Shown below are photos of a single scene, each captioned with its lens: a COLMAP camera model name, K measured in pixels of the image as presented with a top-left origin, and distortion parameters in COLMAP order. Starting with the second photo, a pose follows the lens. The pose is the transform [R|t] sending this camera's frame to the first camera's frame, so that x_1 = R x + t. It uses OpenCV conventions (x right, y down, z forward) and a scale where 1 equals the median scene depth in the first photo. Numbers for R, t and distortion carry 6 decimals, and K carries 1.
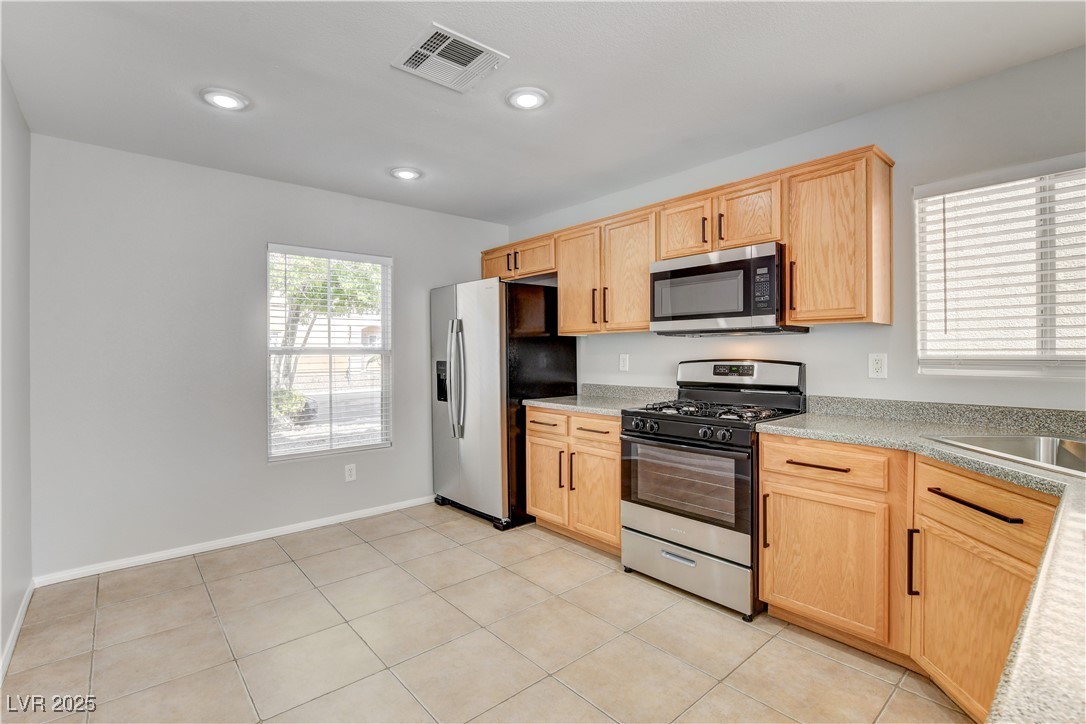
lens RADIAL K [[496.3, 0, 536.1], [0, 496.3, 357.1], [0, 0, 1]] dist [-0.020492, -0.000047]
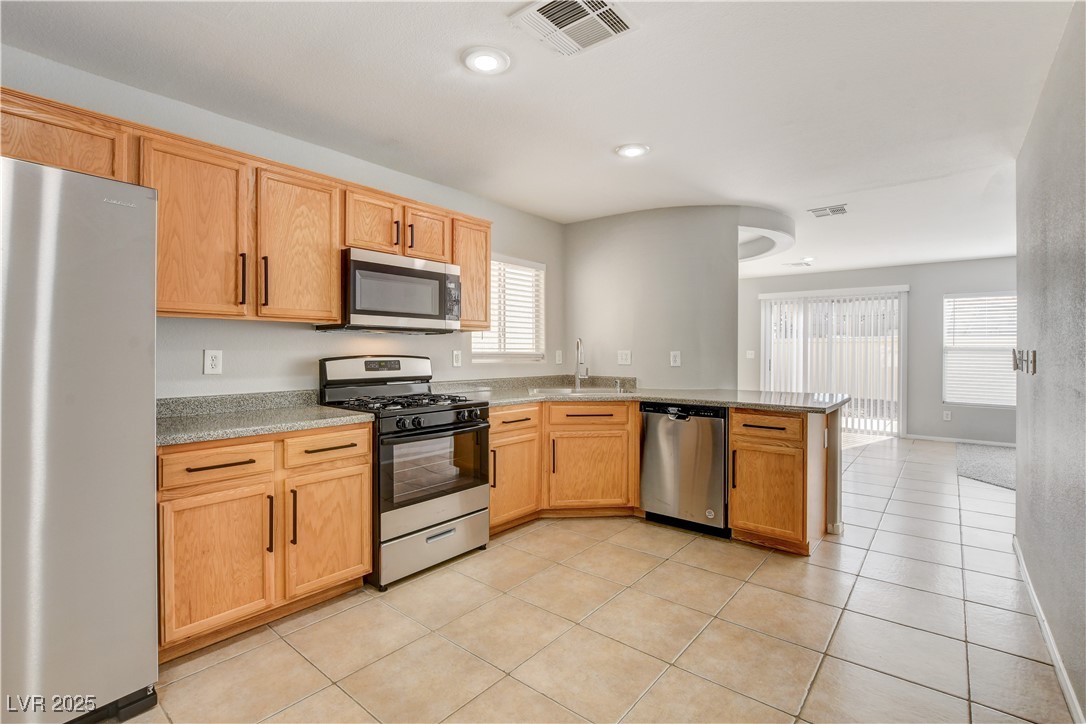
lens RADIAL K [[496.3, 0, 542.9], [0, 496.3, 357.2], [0, 0, 1]] dist [-0.020492, -0.000047]
pose [[-0.163524, -0.007969, 0.986507, -0.726819], [0.006081, 0.999940, 0.009086, 0.001035], [-0.986521, 0.007485, -0.163465, 0.832143]]
